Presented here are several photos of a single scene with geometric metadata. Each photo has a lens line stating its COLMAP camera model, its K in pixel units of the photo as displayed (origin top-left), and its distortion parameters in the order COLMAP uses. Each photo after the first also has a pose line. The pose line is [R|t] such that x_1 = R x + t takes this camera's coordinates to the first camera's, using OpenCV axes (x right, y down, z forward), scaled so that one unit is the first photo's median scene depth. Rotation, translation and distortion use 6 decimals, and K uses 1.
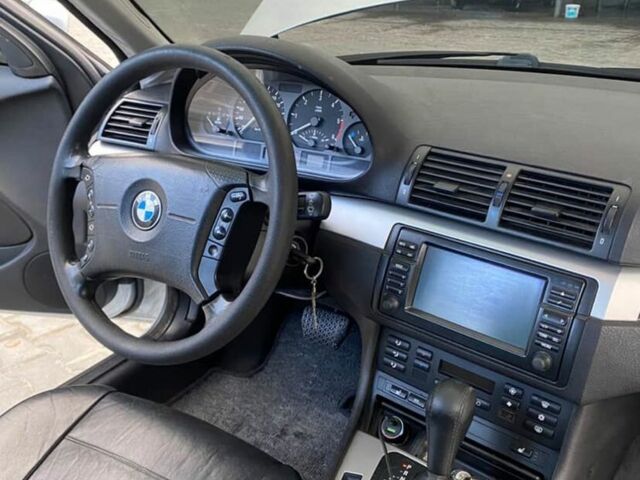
lens RADIAL K [[632.4, 0, 320.3], [0, 632.4, 223.3], [0, 0, 1]] dist [0.163859, -0.374741]
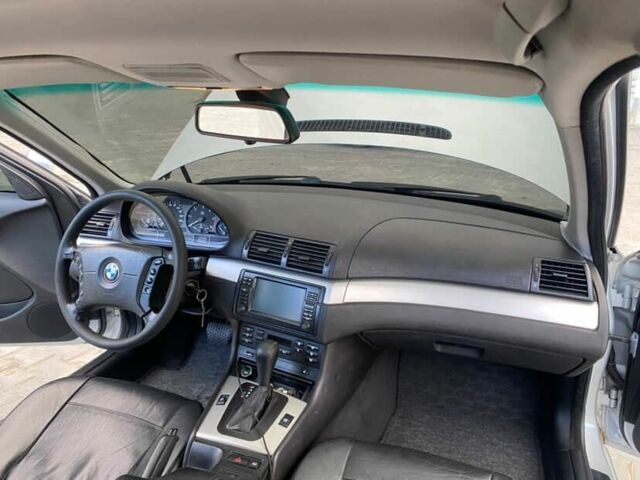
lens RADIAL K [[476.2, 0, 322.0], [0, 476.2, 225.5], [0, 0, 1]] dist [0.074731, -0.117285]
pose [[0.982408, -0.063507, 0.175617, 0.110181], [0.078881, 0.993507, -0.081990, 0.007455], [-0.169269, 0.094401, 0.981038, -0.552477]]
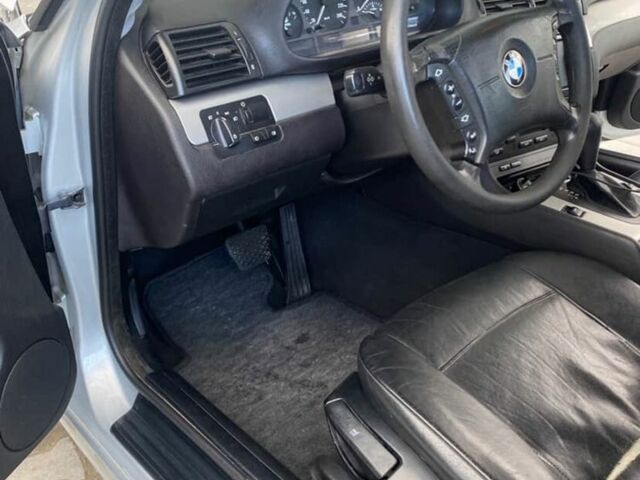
lens RADIAL K [[632.4, 0, 320.3], [0, 632.4, 223.3], [0, 0, 1]] dist [0.163859, -0.374741]
pose [[0.313433, -0.450001, 0.836217, -1.263586], [0.372669, 0.868234, 0.327547, -0.241716], [-0.873429, 0.208968, 0.439835, 0.788609]]
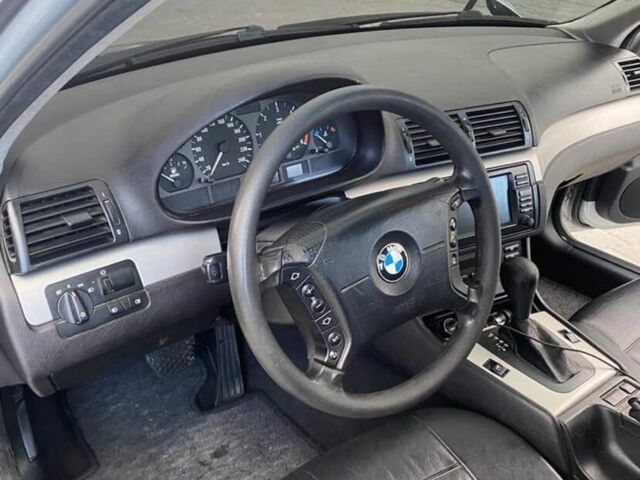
lens RADIAL K [[632.4, 0, 320.3], [0, 632.4, 223.3], [0, 0, 1]] dist [0.163859, -0.374741]
pose [[0.395289, -0.427929, 0.812788, -0.983739], [0.322581, 0.893165, 0.313364, -0.377126], [-0.860051, 0.138321, 0.491100, 0.552804]]
